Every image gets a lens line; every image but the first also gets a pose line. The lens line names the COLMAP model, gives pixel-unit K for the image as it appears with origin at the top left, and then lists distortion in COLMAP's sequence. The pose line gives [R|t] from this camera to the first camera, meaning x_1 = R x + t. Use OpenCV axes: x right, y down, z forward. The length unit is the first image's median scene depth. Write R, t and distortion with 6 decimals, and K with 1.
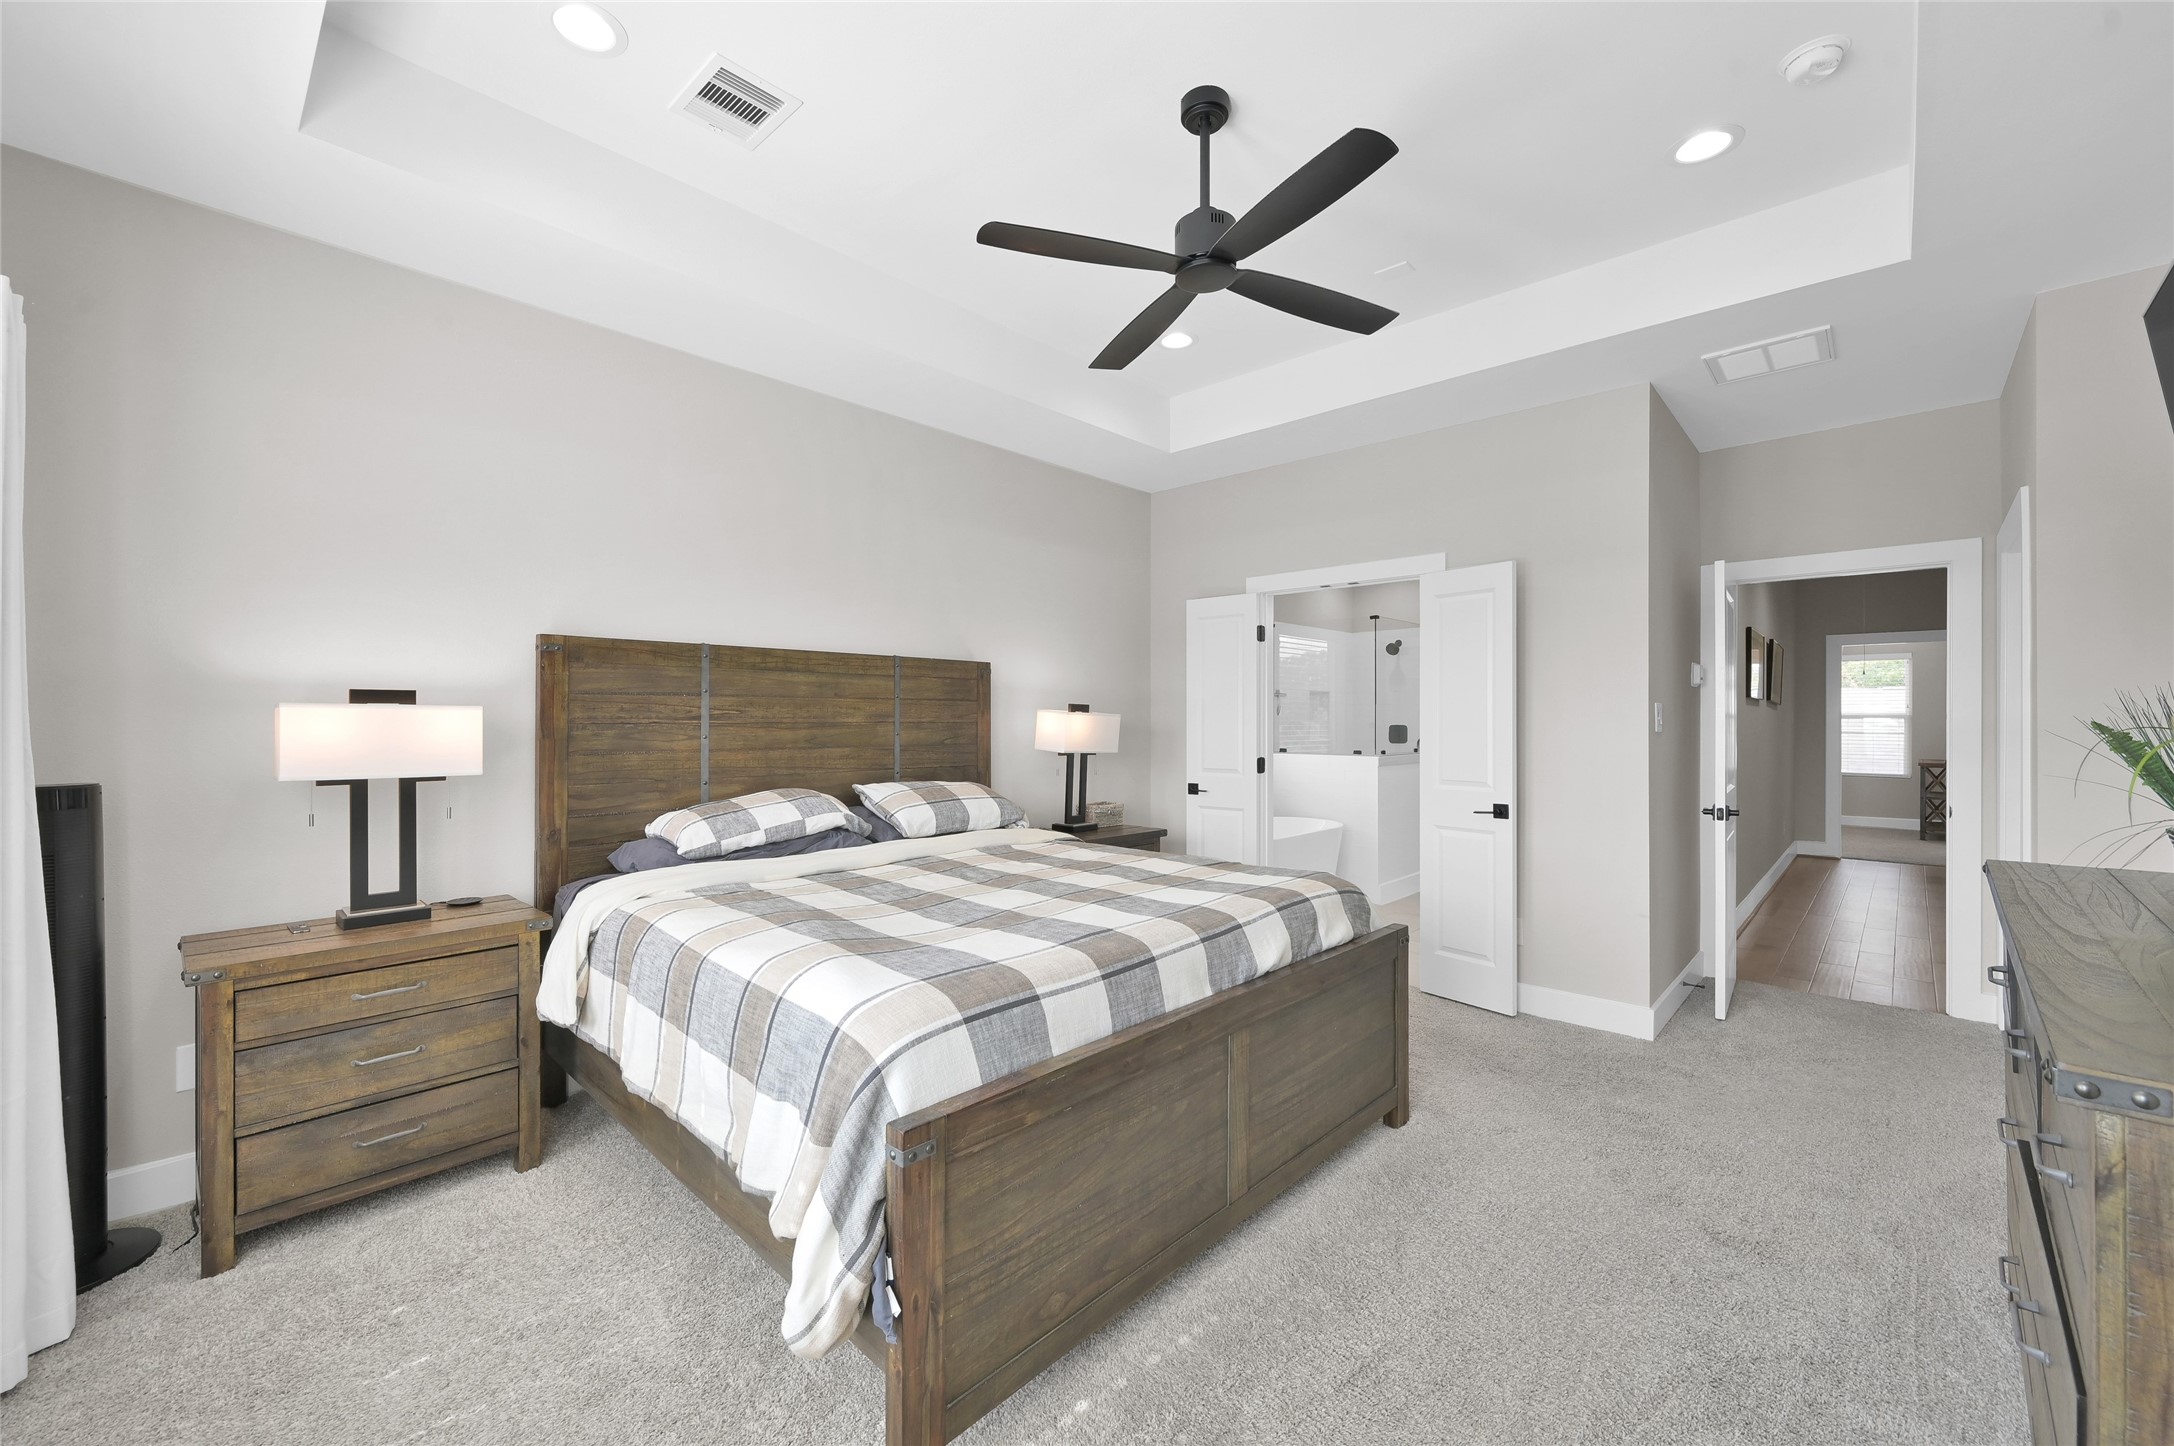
lens RADIAL K [[863.4, 0, 1078.8], [0, 863.4, 720.2], [0, 0, 1]] dist [-0.001985, -0.000014]
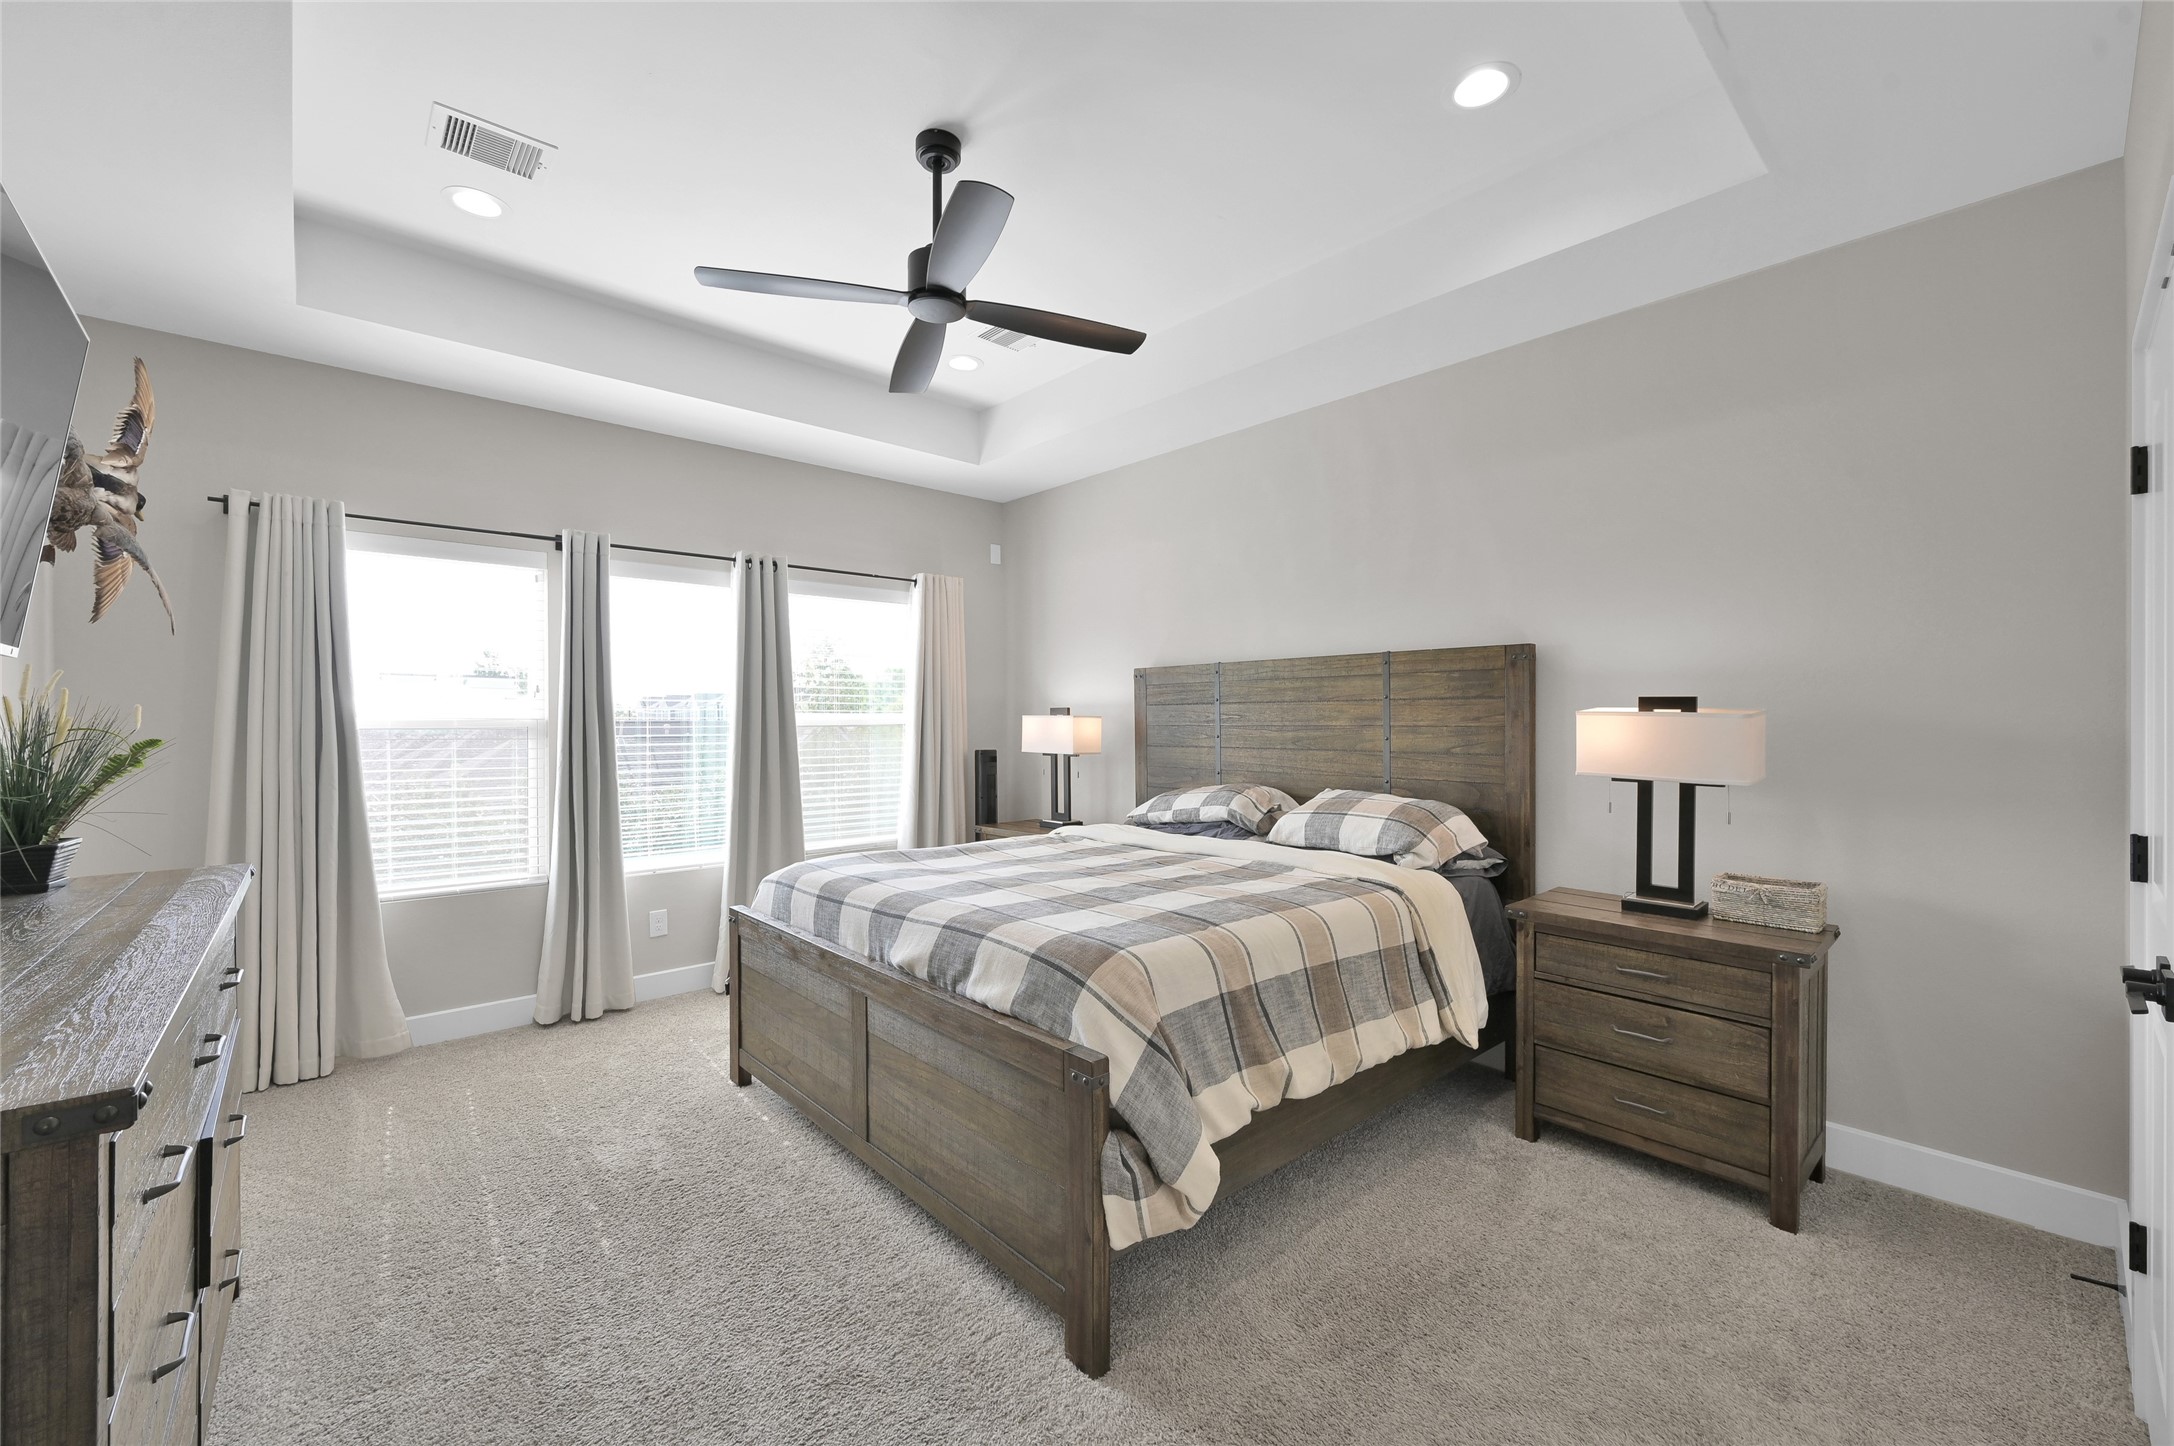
lens RADIAL K [[884.1, 0, 1087.0], [0, 884.1, 723.0], [0, 0, 1]] dist [0.000349, -0.000072]
pose [[-0.084728, -0.001788, -0.996403, 0.737294], [-0.002068, 0.999997, -0.001619, 0.001455], [0.996402, 0.001924, -0.084731, 0.780519]]
